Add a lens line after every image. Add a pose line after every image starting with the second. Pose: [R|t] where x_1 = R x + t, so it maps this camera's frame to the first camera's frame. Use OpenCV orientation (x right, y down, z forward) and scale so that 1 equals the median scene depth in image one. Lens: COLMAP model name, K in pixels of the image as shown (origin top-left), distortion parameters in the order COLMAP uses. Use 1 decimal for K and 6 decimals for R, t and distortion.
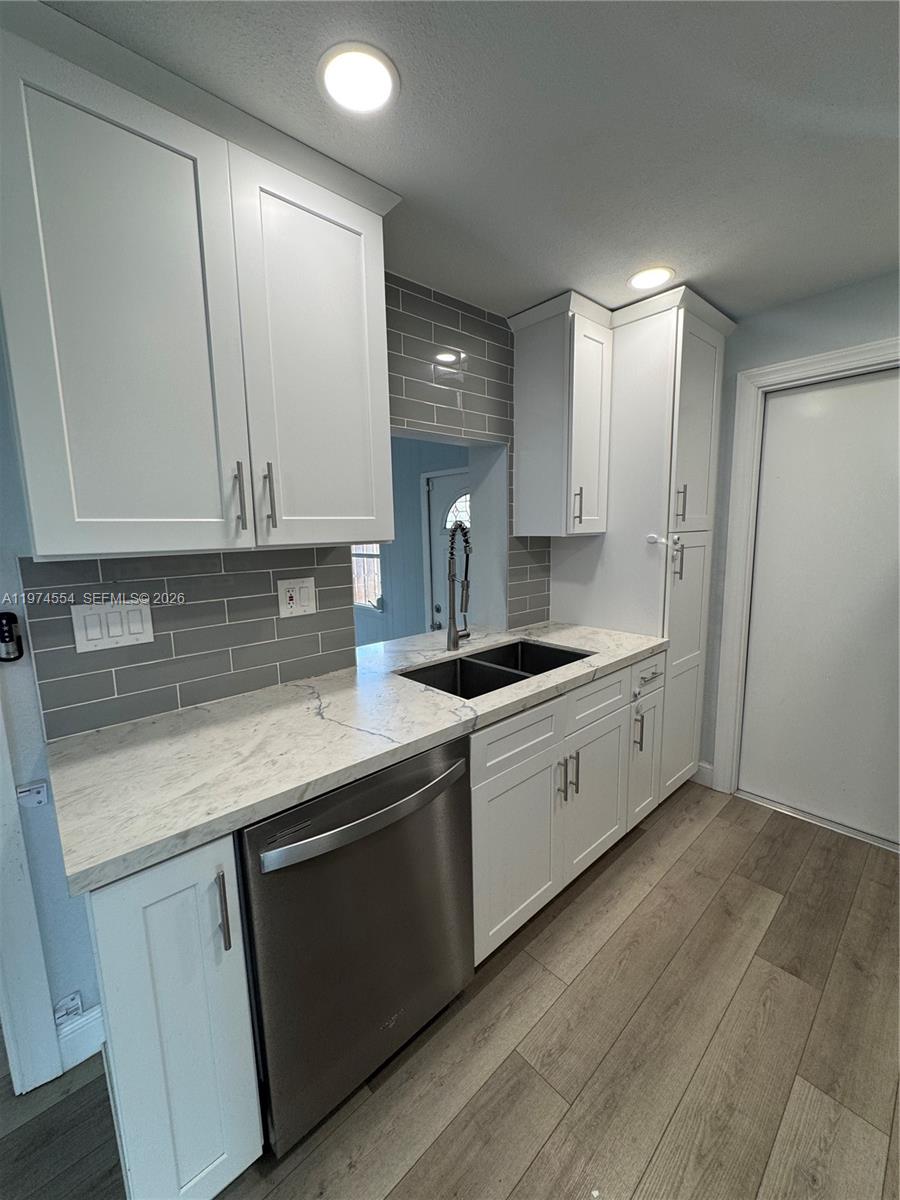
lens RADIAL K [[480.2, 0, 448.4], [0, 480.2, 603.7], [0, 0, 1]] dist [0.000302, -0.000497]
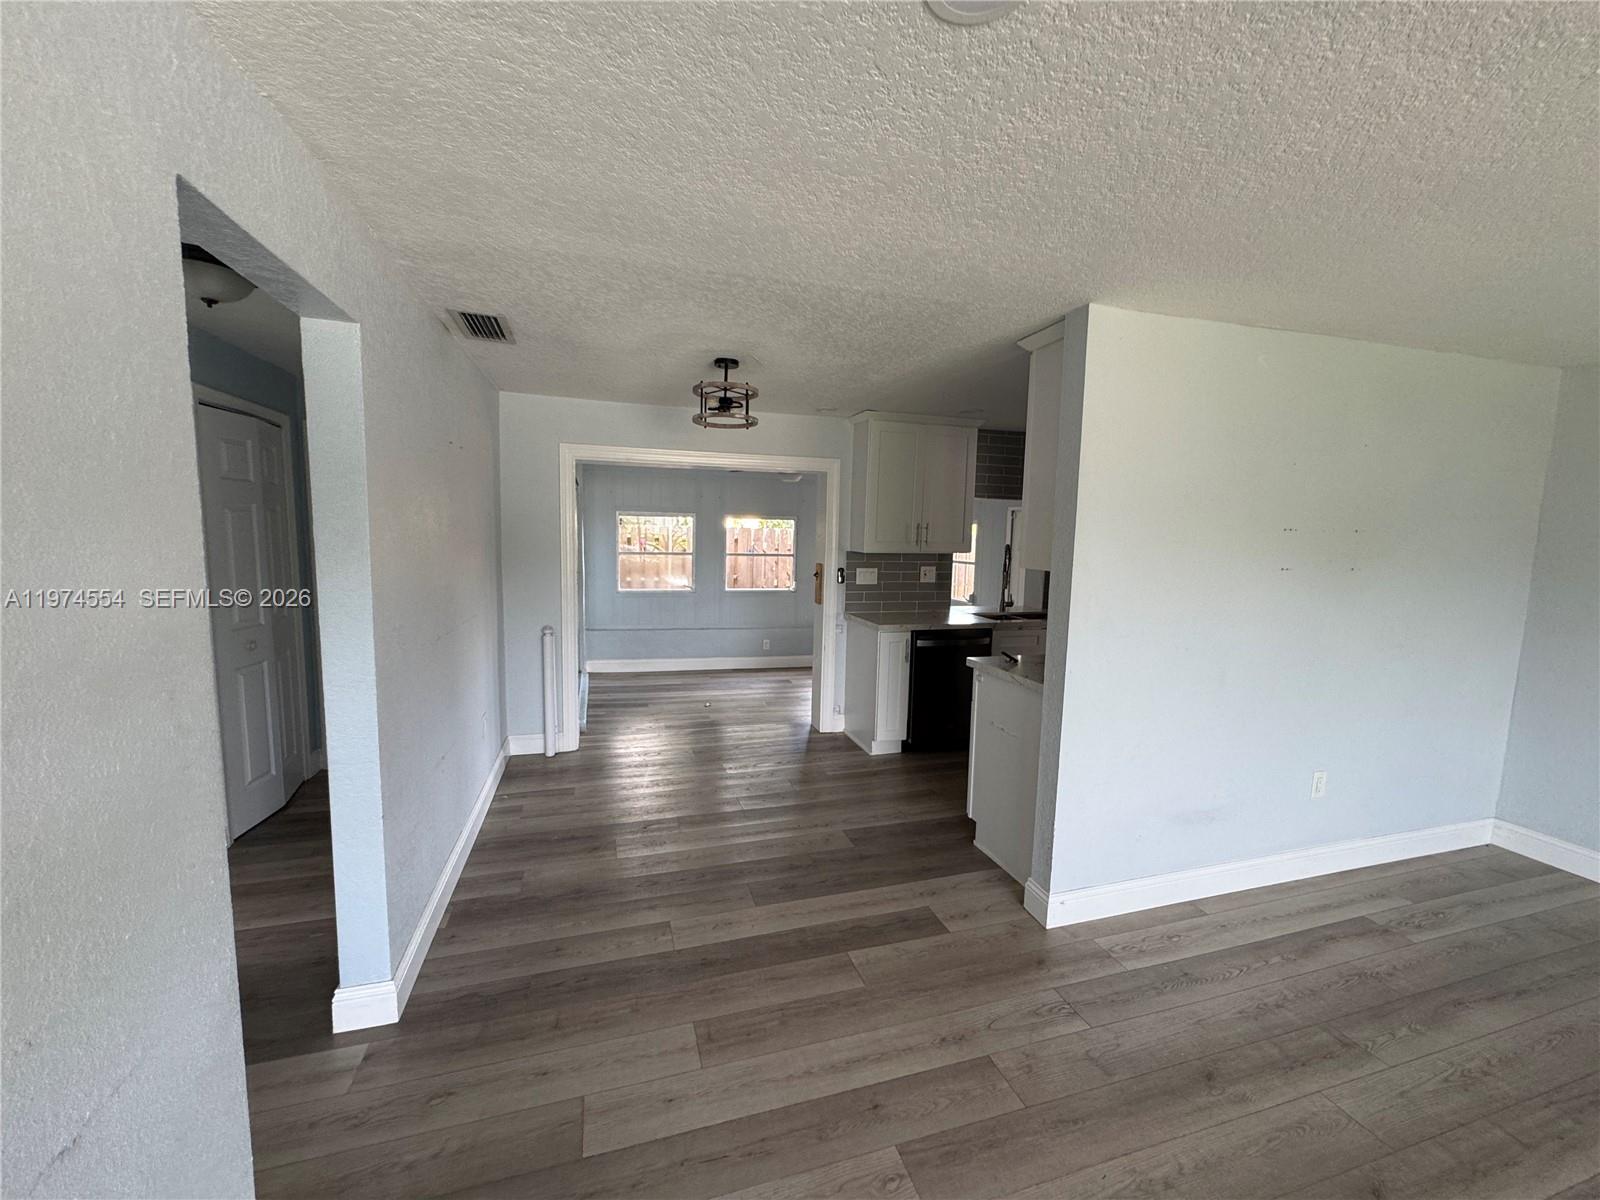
lens RADIAL K [[640.3, 0, 794.7], [0, 640.3, 605.3], [0, 0, 1]] dist [0.000302, -0.000497]
pose [[0.900826, 0.098330, -0.422899, 0.233516], [-0.114093, 0.993397, -0.012054, 0.133133], [0.418922, 0.059108, 0.906096, -1.124568]]
